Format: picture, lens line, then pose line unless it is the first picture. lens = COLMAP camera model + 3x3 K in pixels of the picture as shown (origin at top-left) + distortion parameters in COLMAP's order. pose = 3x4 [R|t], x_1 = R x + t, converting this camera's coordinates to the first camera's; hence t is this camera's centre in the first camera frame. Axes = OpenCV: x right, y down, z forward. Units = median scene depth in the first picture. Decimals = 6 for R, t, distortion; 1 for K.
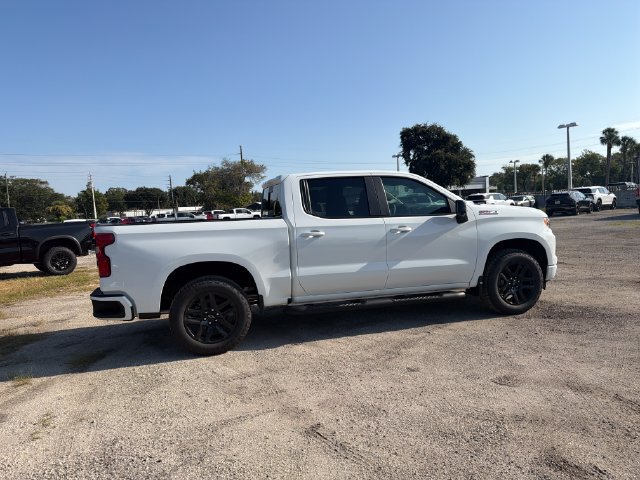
lens RADIAL K [[451.6, 0, 315.1], [0, 451.6, 244.1], [0, 0, 1]] dist [0.071351, -0.090323]
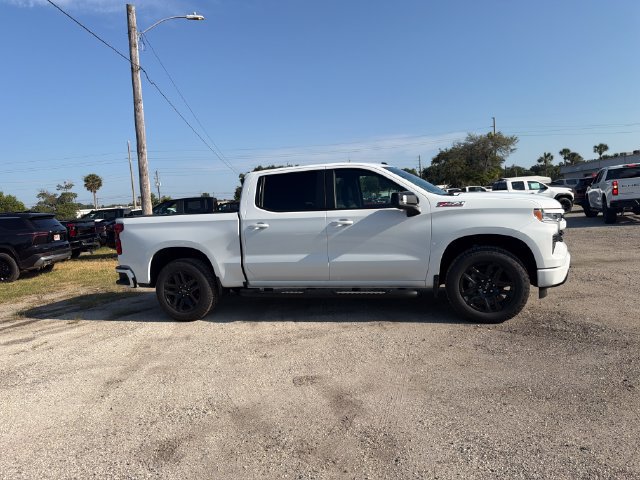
lens RADIAL K [[451.6, 0, 315.6], [0, 451.6, 238.0], [0, 0, 1]] dist [0.071351, -0.090323]
pose [[0.847171, 0.033688, -0.530252, 0.667856], [-0.014832, 0.999098, 0.039778, -0.036879], [0.531114, -0.025834, 0.846907, 0.122391]]
